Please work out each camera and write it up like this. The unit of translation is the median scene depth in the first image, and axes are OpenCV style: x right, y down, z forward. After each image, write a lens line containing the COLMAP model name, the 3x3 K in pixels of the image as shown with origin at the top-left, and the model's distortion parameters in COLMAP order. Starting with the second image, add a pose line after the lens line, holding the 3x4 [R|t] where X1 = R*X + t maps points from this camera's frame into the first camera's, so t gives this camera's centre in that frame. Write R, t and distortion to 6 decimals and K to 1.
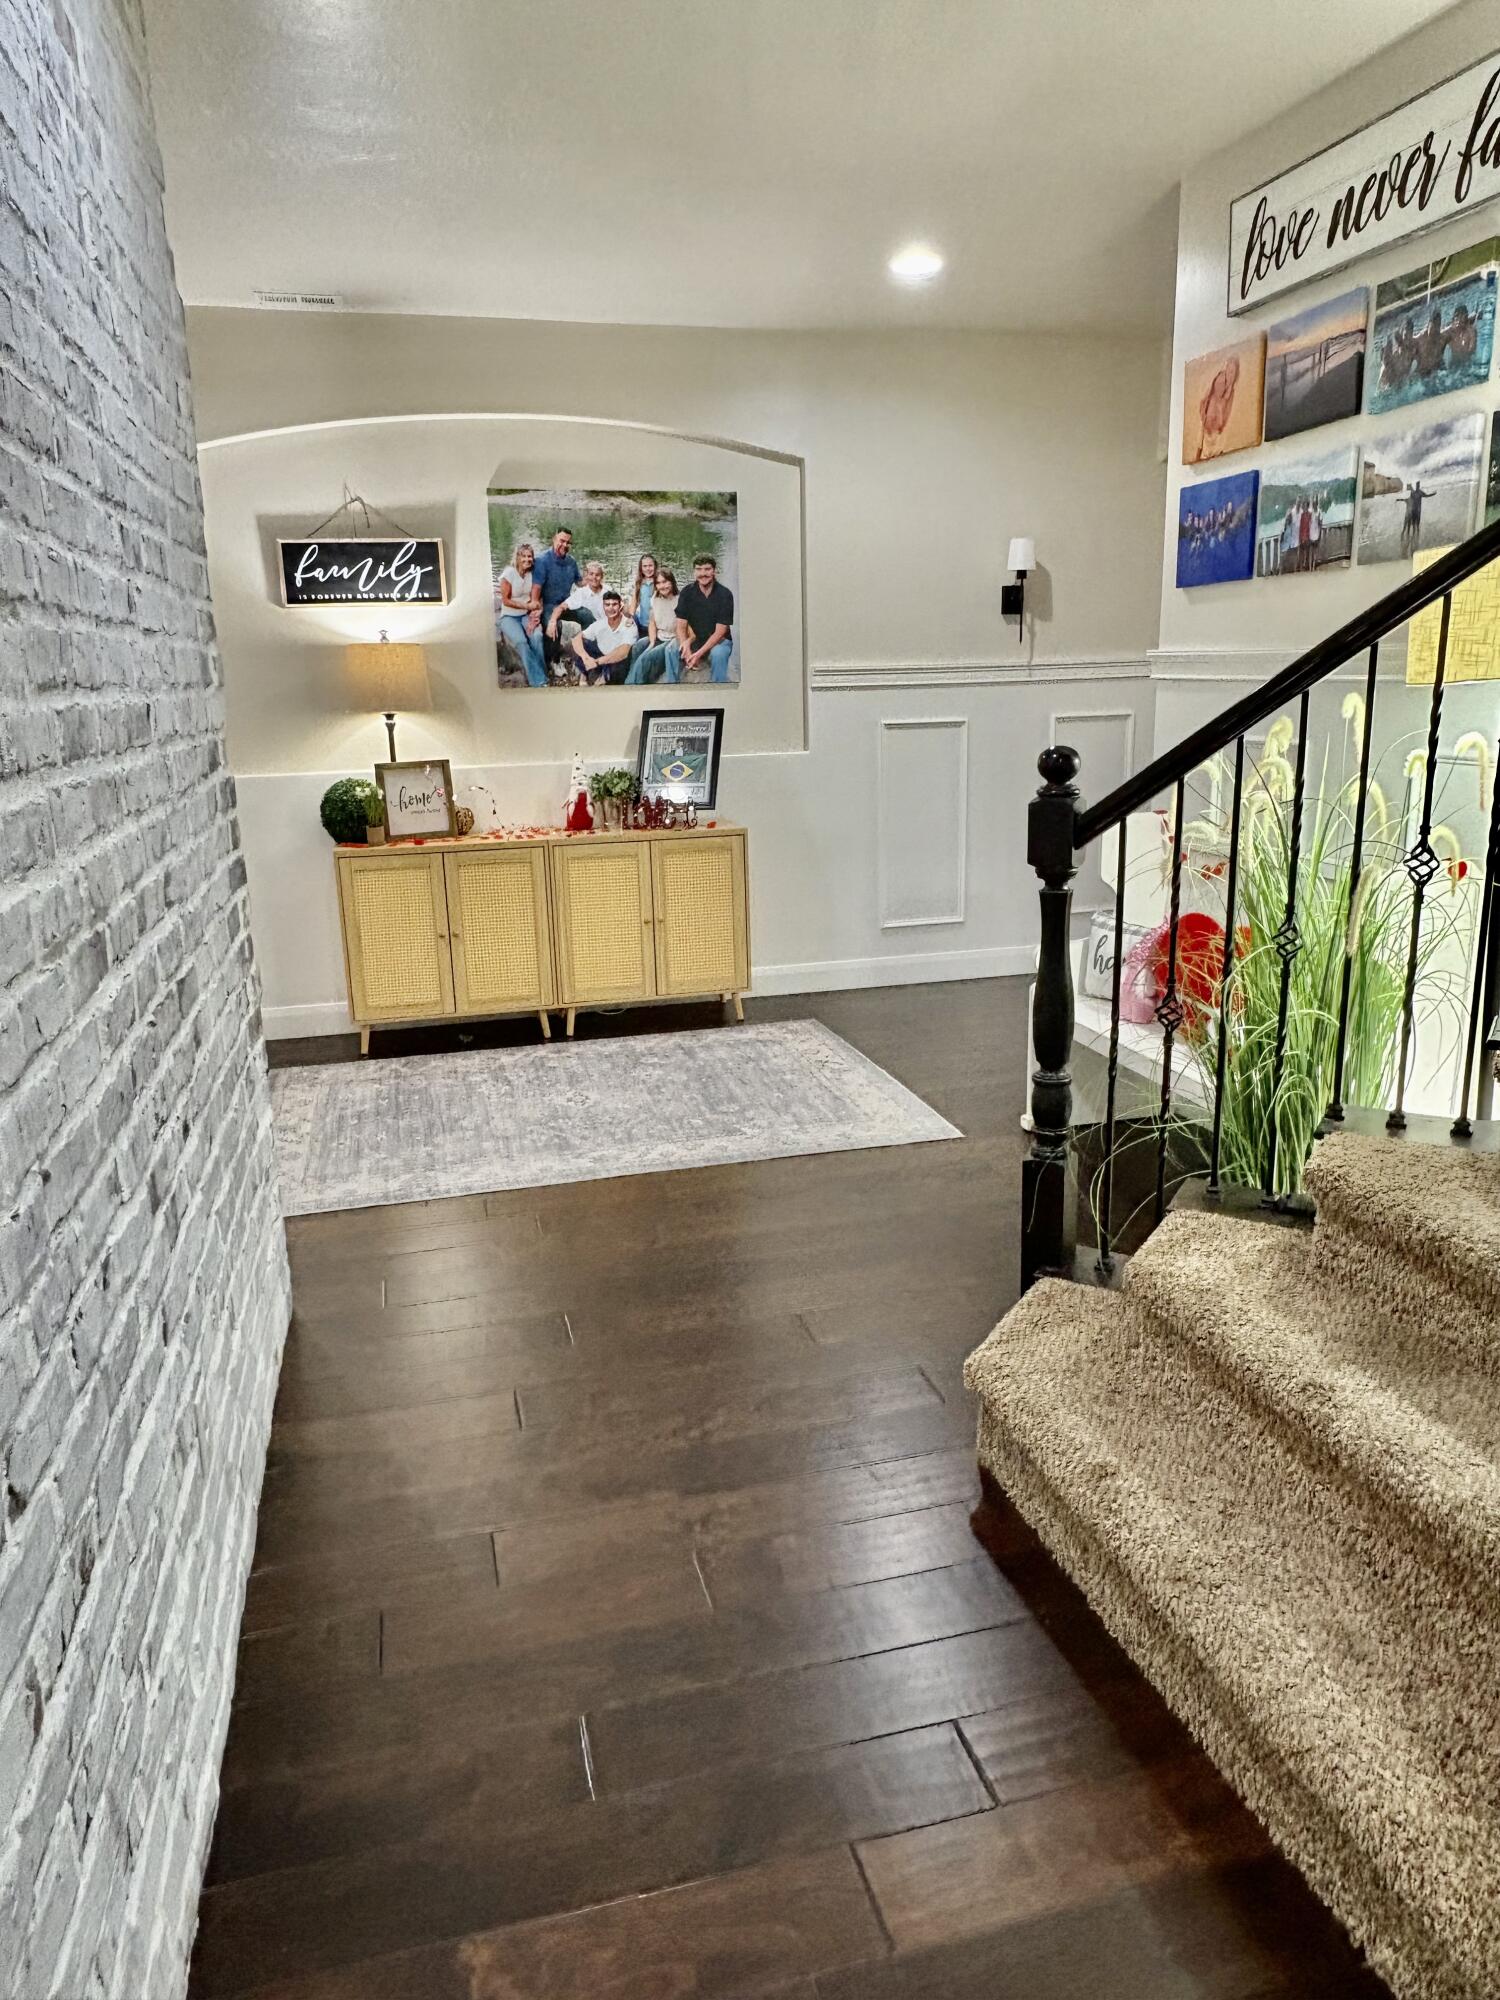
lens RADIAL K [[1342.5, 0, 758.4], [0, 1342.5, 981.7], [0, 0, 1]] dist [0.020182, -0.005770]
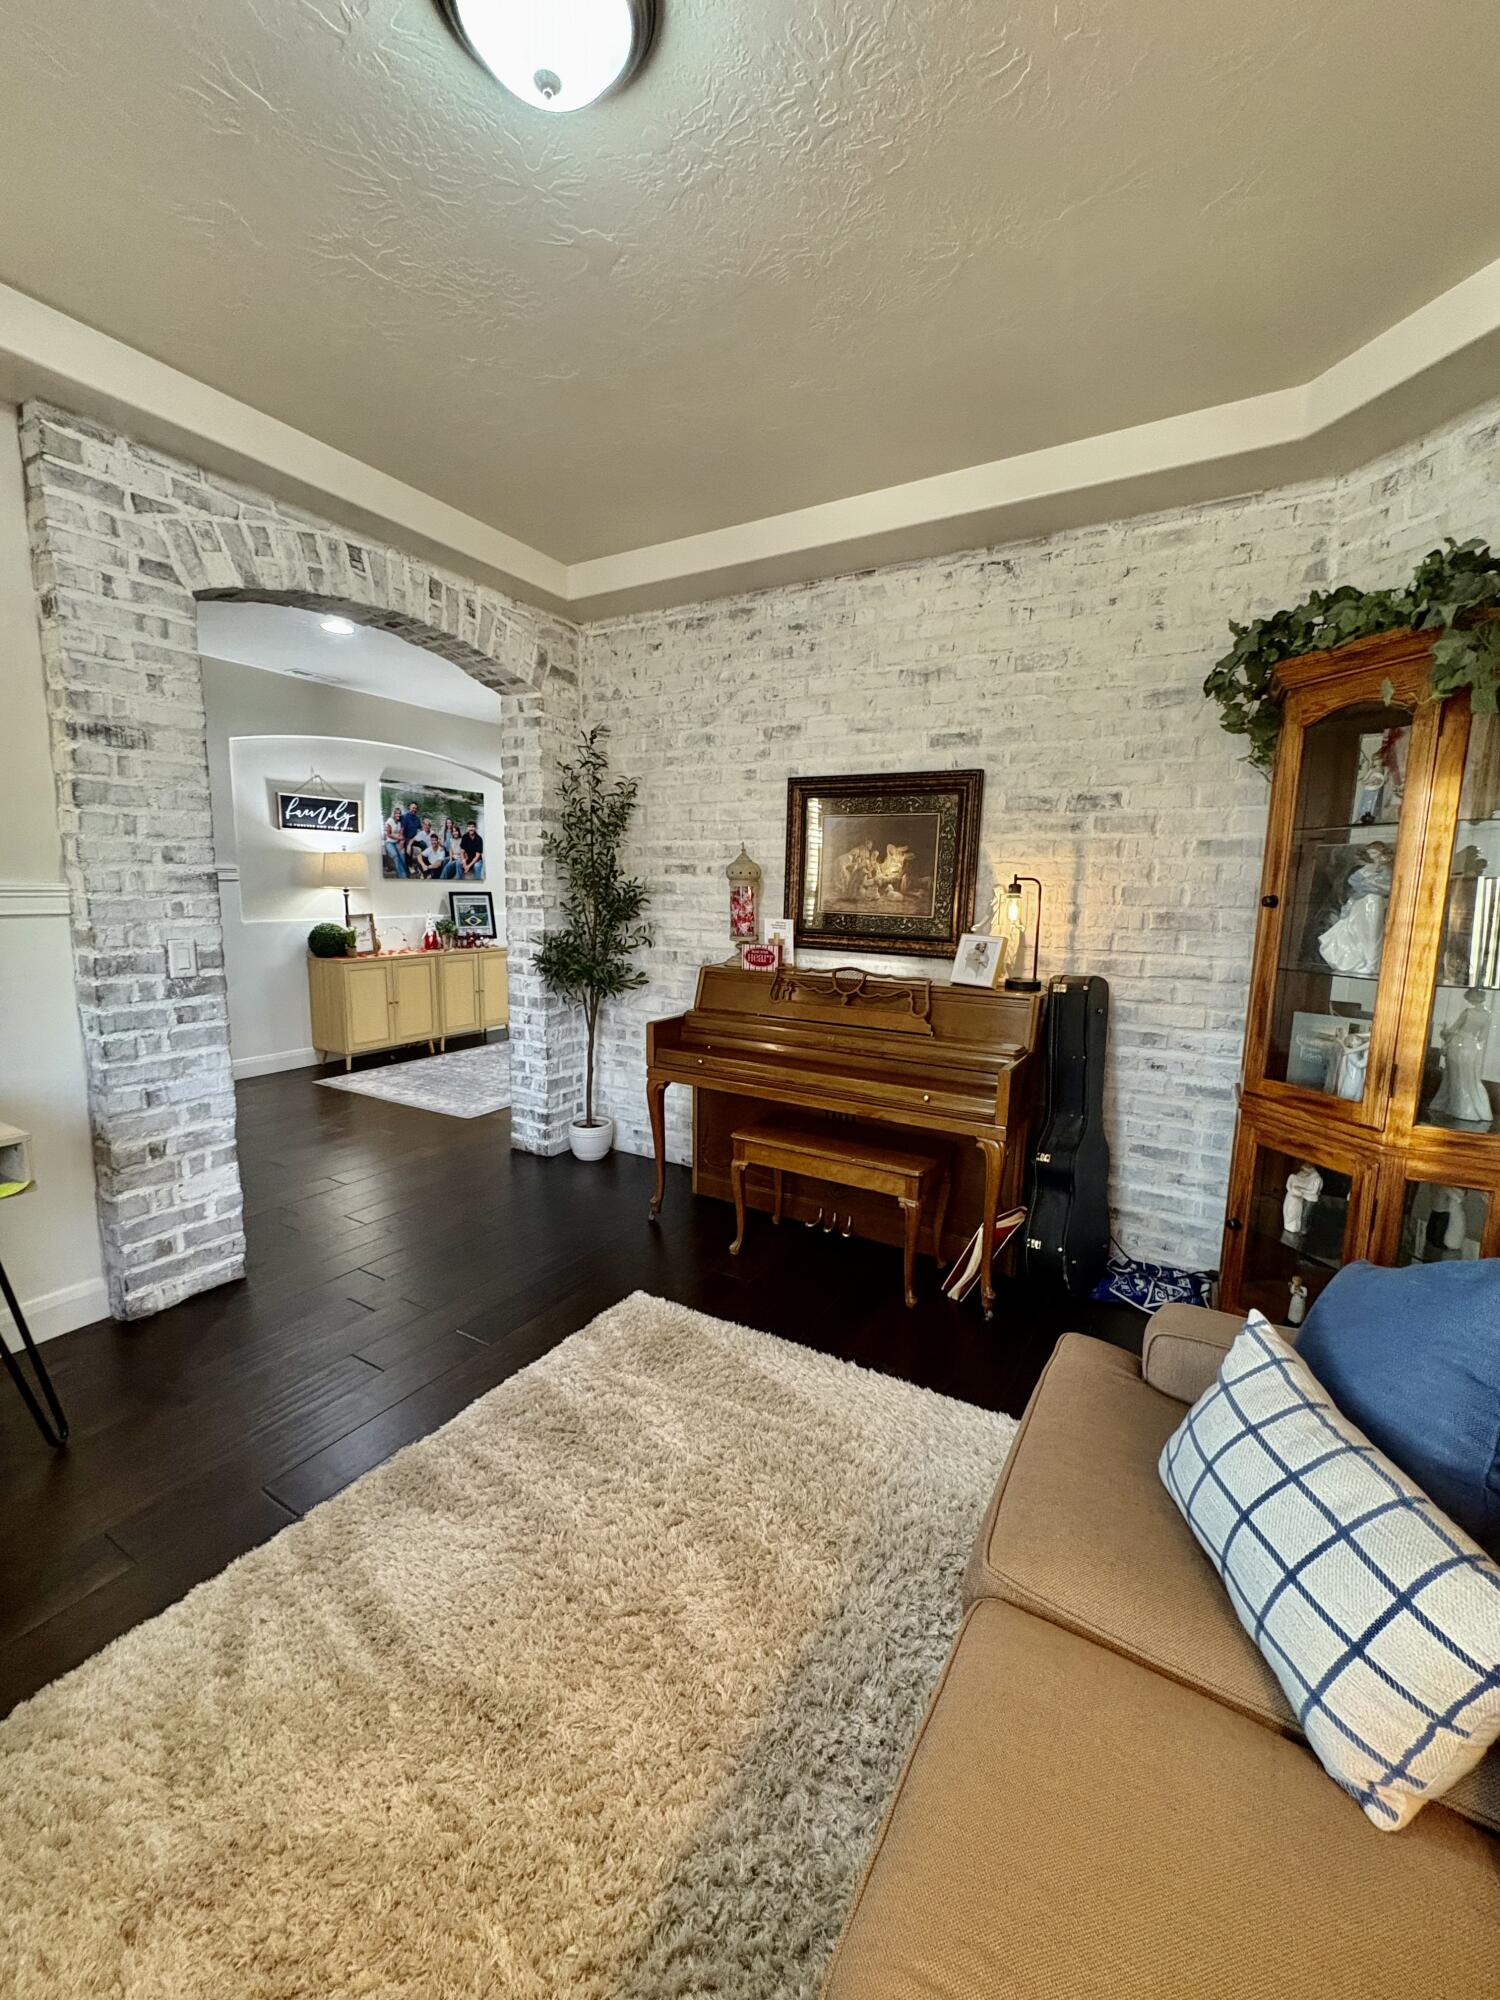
lens RADIAL K [[804.5, 0, 763.9], [0, 804.5, 992.2], [0, 0, 1]] dist [0.000165, 0.000298]
pose [[0.707269, -0.052971, 0.704957, -0.658472], [0.117579, 0.992114, -0.043416, 0.062892], [-0.697098, 0.113595, 0.707920, -0.194928]]
